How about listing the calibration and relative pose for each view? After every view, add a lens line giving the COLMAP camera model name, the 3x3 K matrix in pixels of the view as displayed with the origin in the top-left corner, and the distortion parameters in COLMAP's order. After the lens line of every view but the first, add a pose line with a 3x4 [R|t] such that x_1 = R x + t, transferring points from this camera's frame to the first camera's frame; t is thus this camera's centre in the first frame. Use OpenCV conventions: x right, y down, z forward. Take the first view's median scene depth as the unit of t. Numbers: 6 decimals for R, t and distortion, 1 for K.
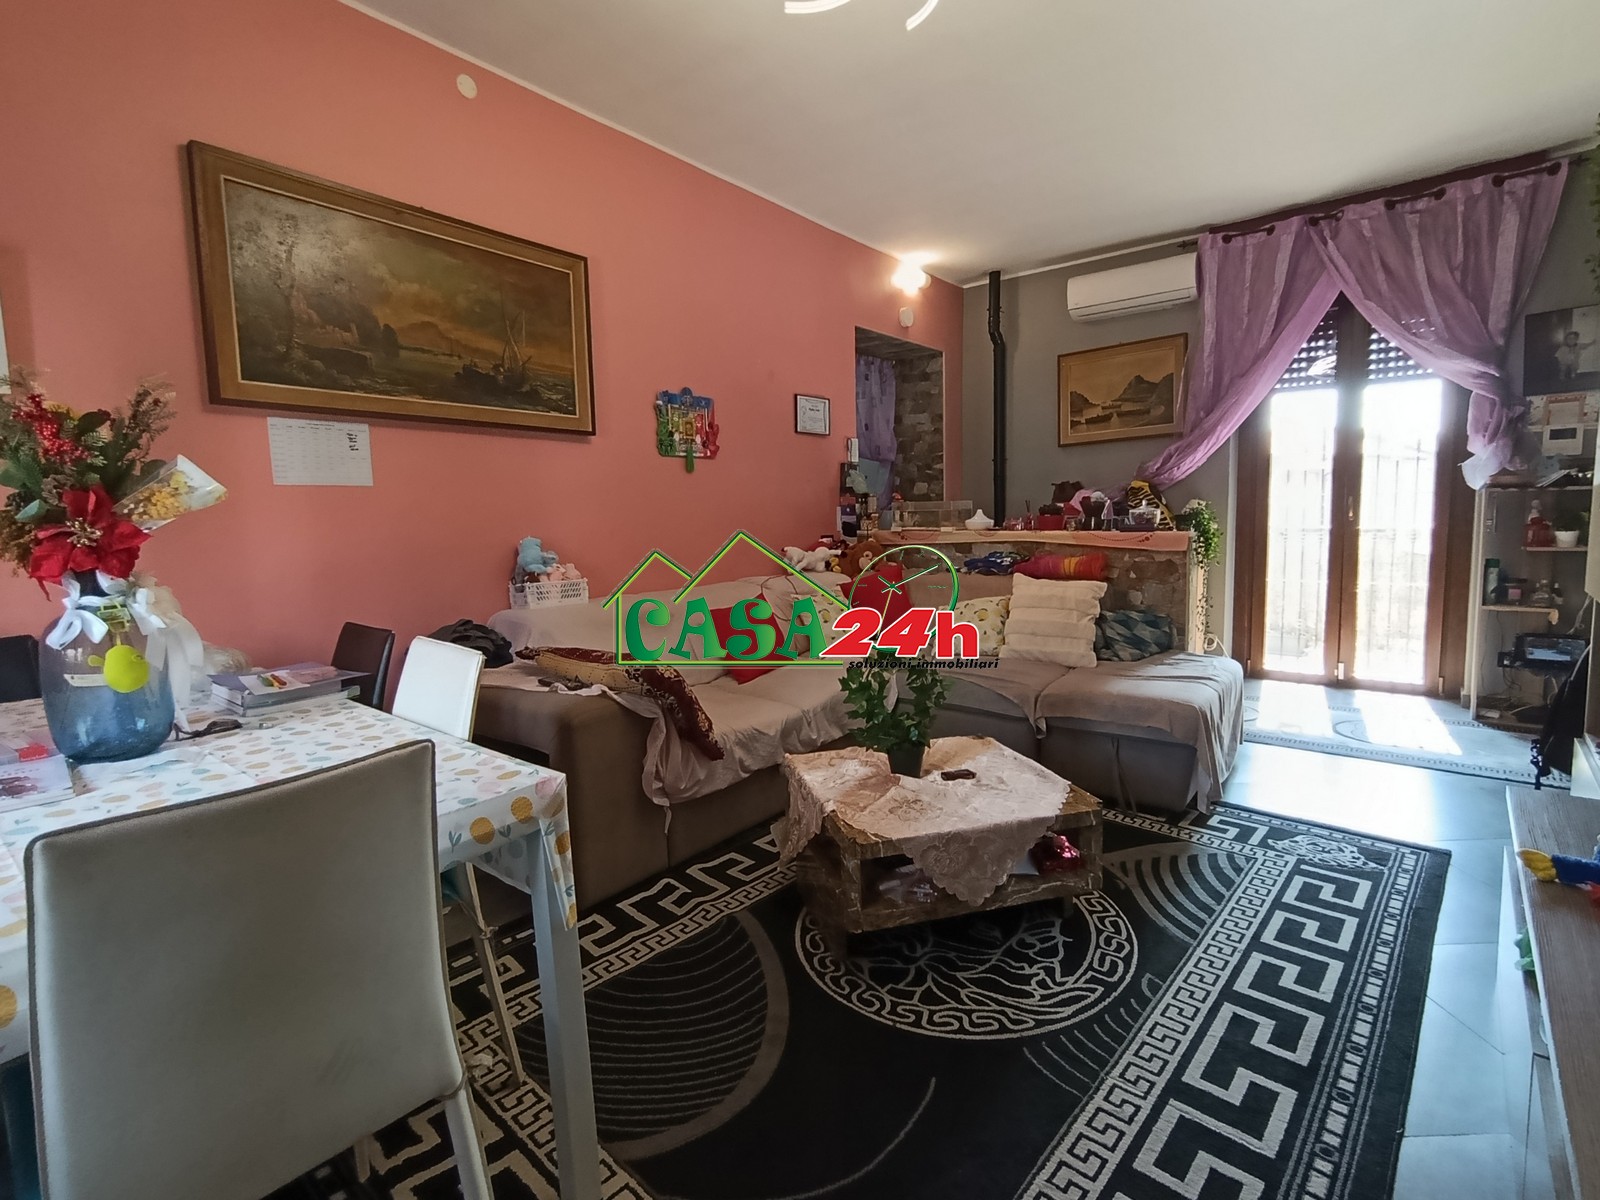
lens RADIAL K [[772.1, 0, 804.3], [0, 772.1, 581.3], [0, 0, 1]] dist [0.021305, 0.004915]
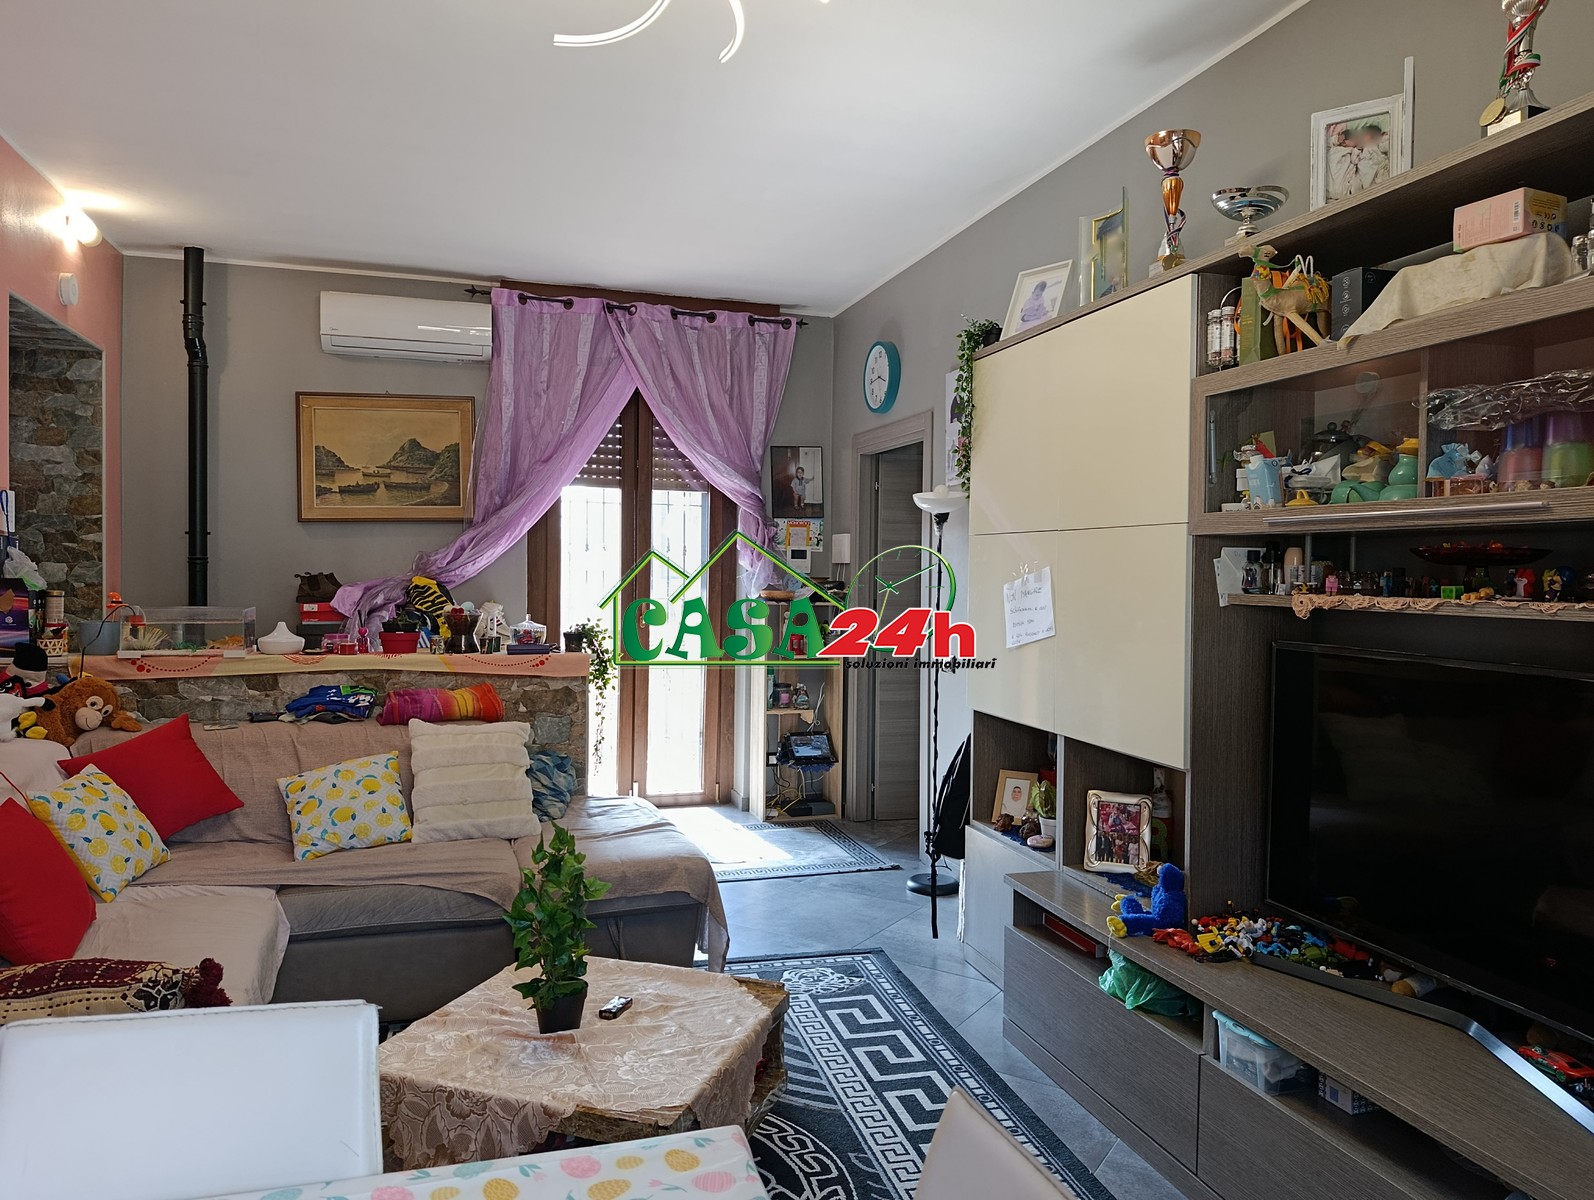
lens RADIAL K [[1096.9, 0, 792.2], [0, 1096.9, 608.0], [0, 0, 1]] dist [0.018585, -0.020660]
pose [[0.577106, 0.001558, 0.816668, -0.298434], [0.053066, 0.997813, -0.039403, -0.046152], [-0.814944, 0.066077, 0.575761, 0.107011]]
